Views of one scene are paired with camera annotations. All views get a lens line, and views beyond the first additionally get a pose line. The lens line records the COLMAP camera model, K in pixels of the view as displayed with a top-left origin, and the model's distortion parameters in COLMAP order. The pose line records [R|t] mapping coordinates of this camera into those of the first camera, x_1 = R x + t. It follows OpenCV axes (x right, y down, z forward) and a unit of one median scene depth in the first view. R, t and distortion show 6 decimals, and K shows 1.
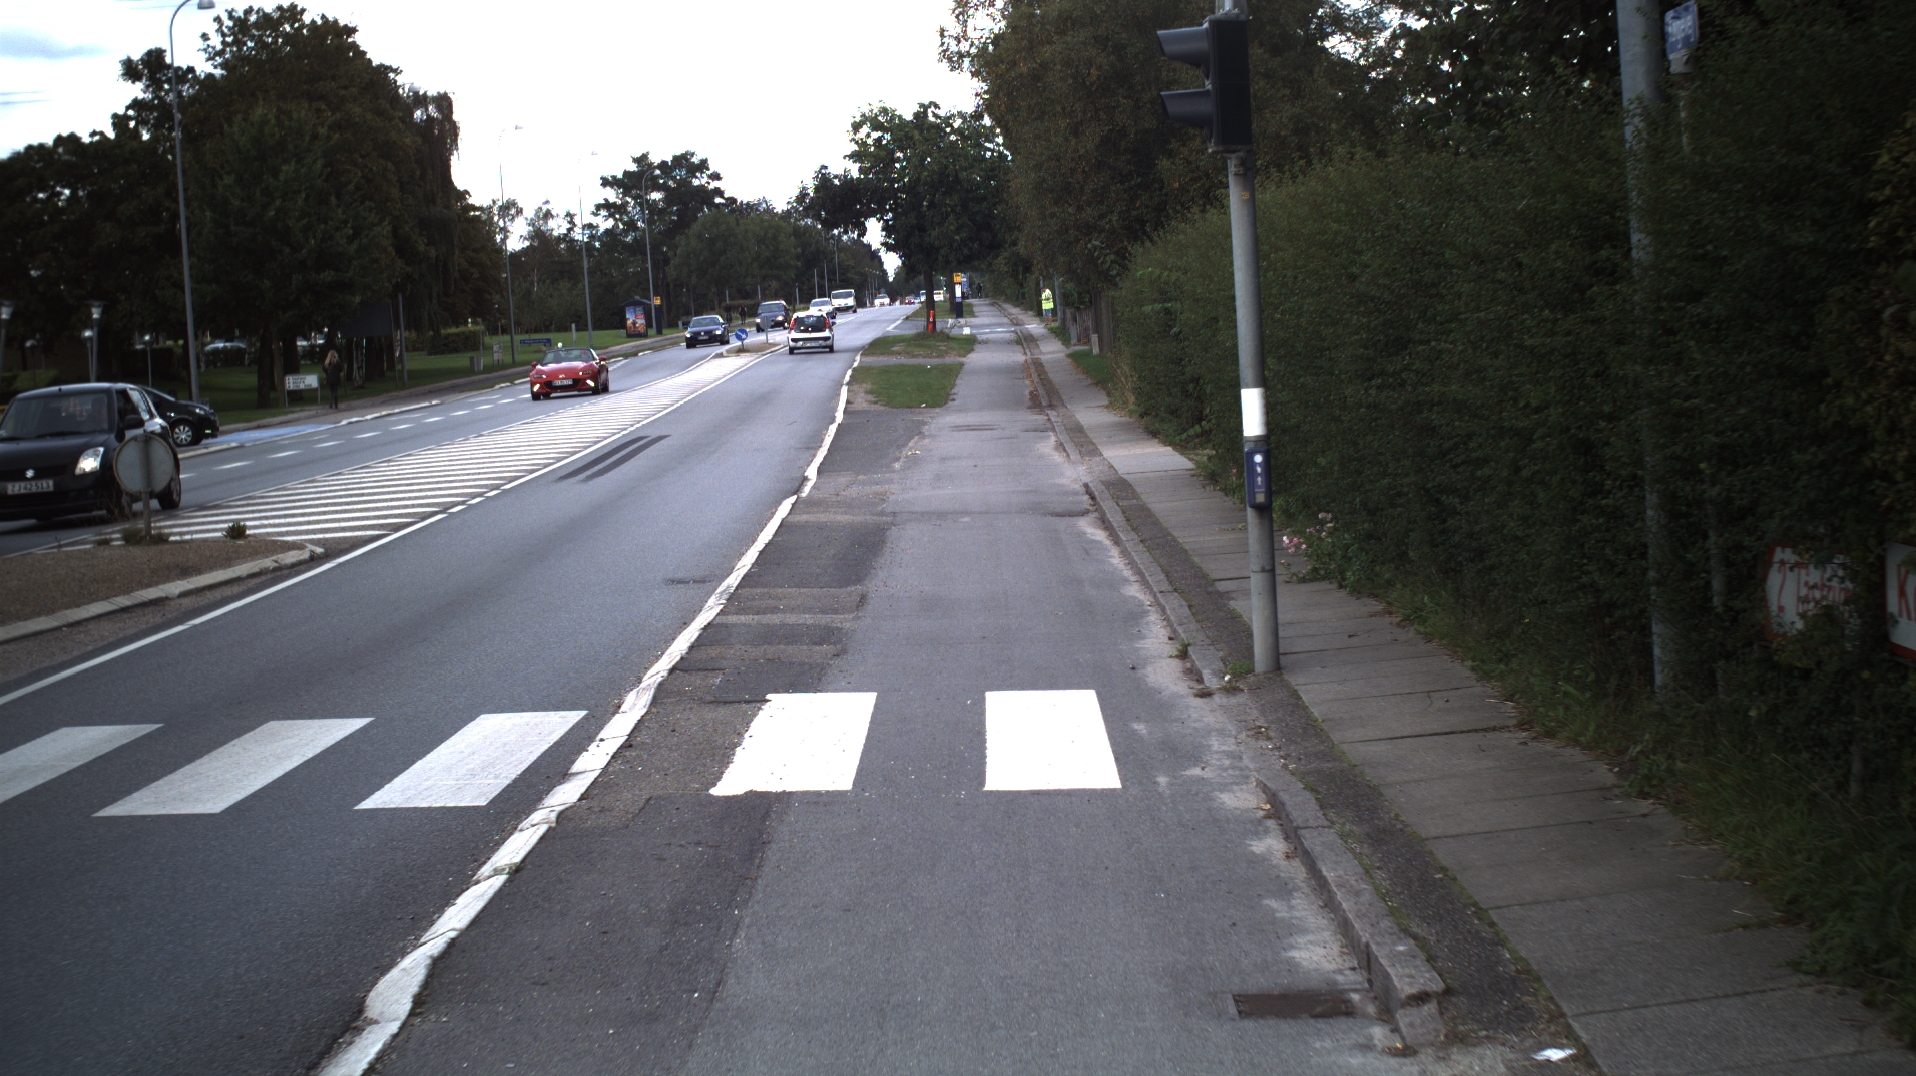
lens RADIAL K [[3526.0, 0, 956.7], [0, 3526.0, 539.9], [0, 0, 1]] dist [-0.240986, 0.155084]
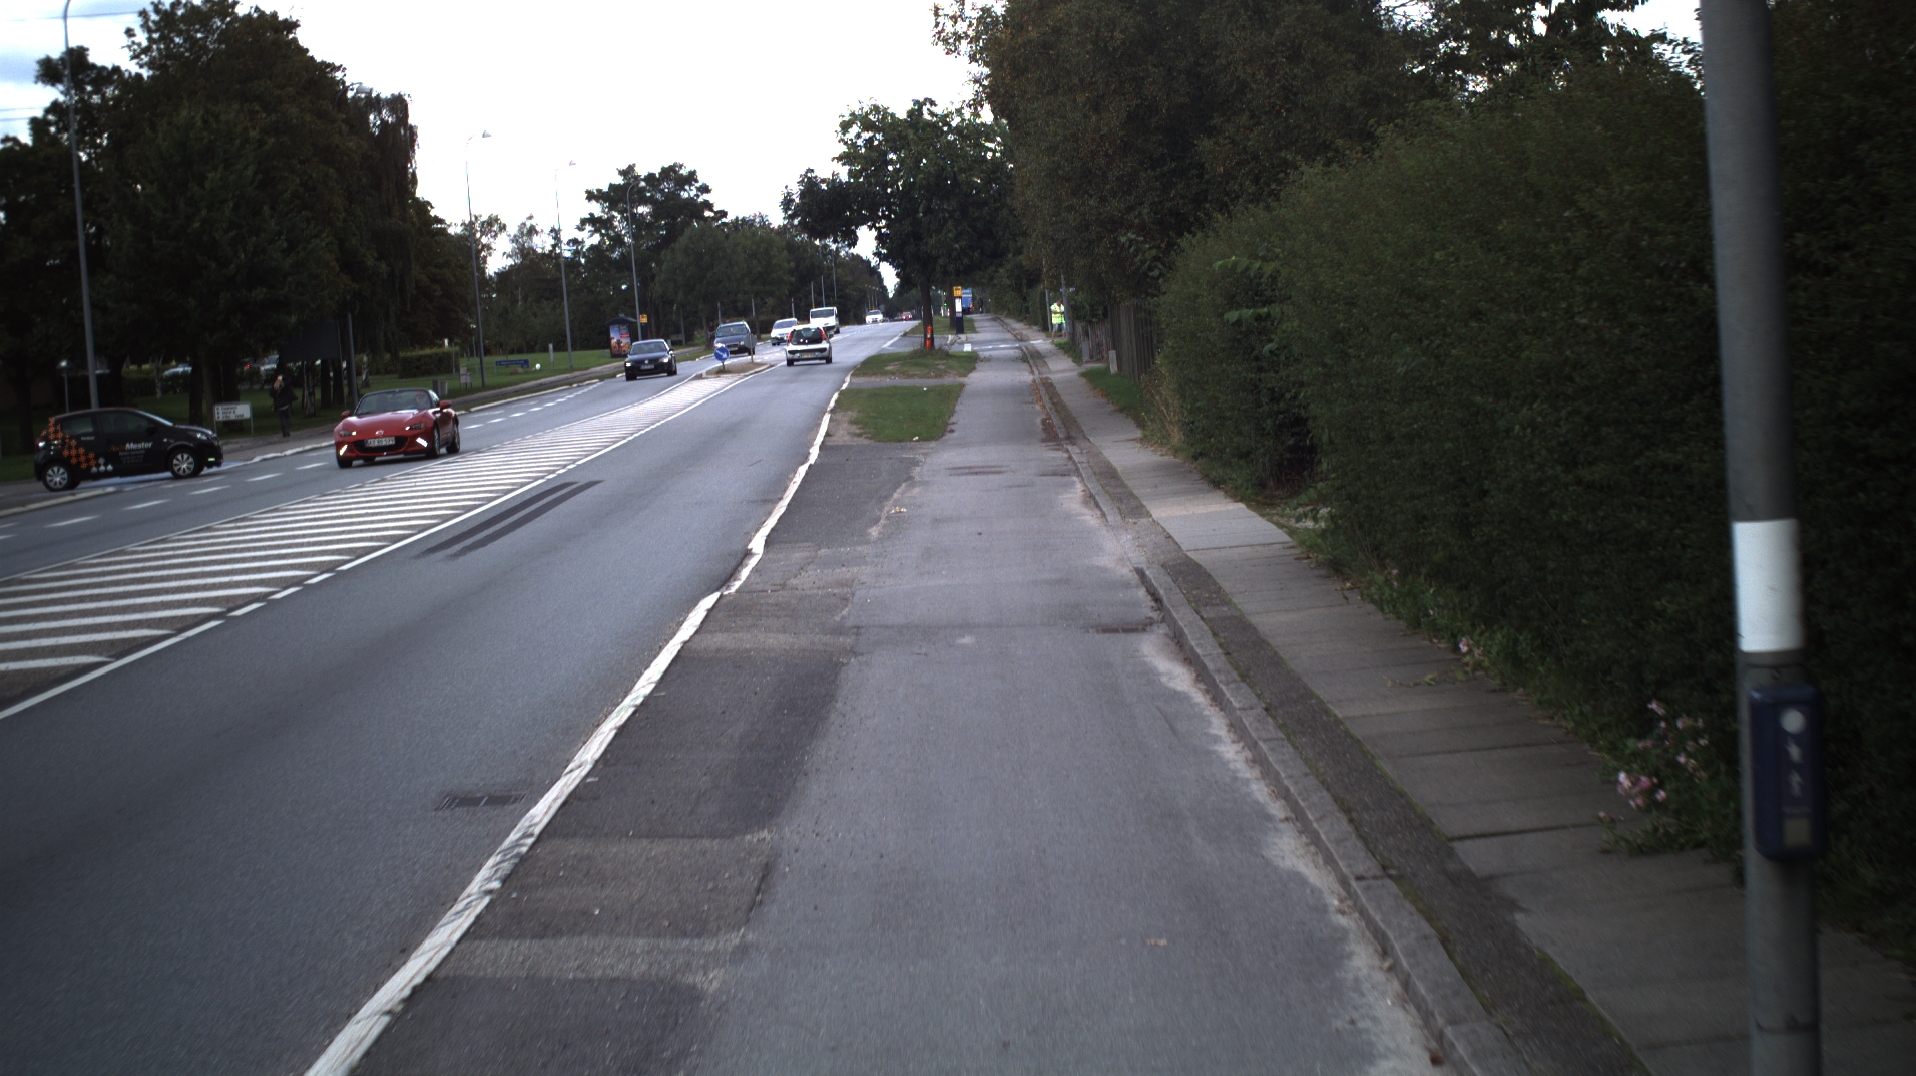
lens RADIAL K [[3526.0, 0, 956.7], [0, 3526.0, 539.9], [0, 0, 1]] dist [-0.240986, 0.155084]
pose [[0.999958, -0.009137, -0.000893, 0.000408], [0.009133, 0.999948, -0.004601, -0.005749], [0.000935, 0.004592, 0.999989, 0.093150]]
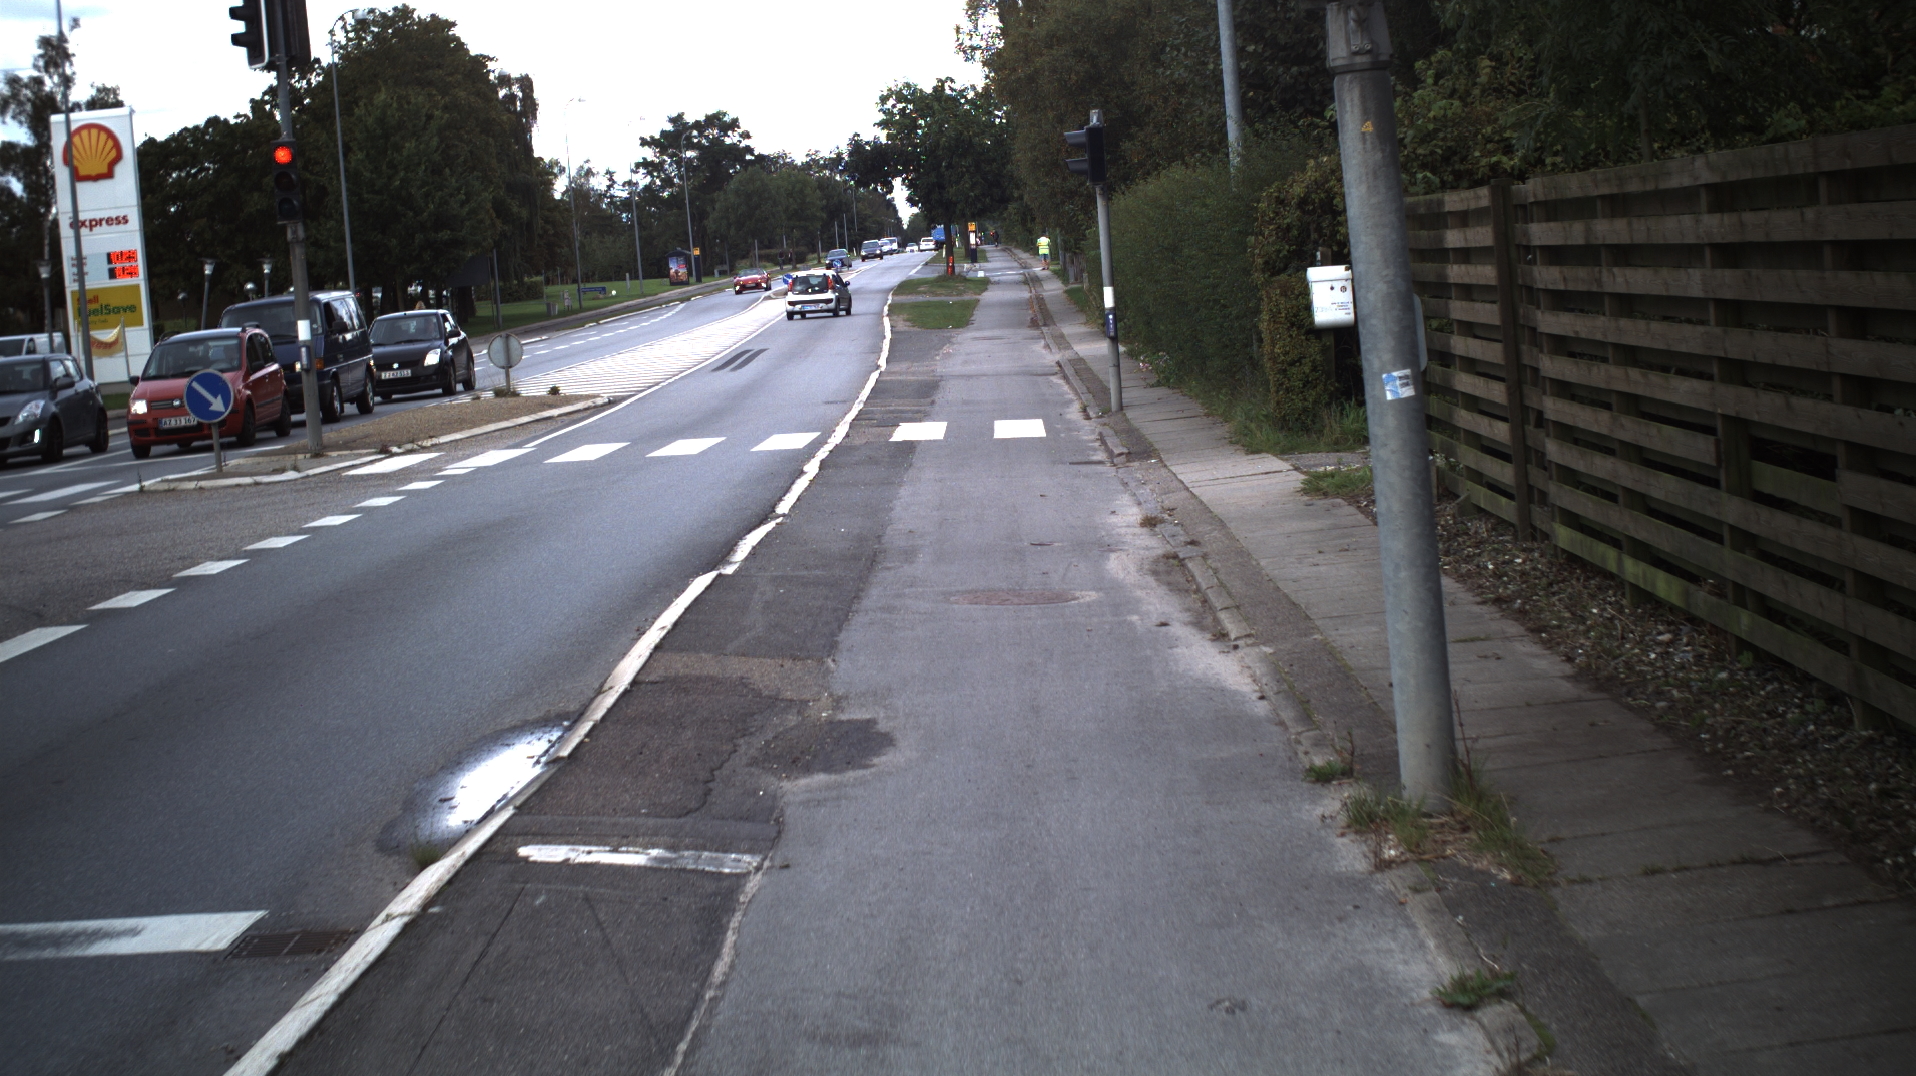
lens RADIAL K [[3526.0, 0, 956.7], [0, 3526.0, 539.9], [0, 0, 1]] dist [-0.240986, 0.155084]
pose [[0.999880, -0.014674, -0.004923, -0.000884], [0.014747, 0.999775, 0.015255, 0.012327], [0.004698, -0.015326, 0.999872, -0.187012]]
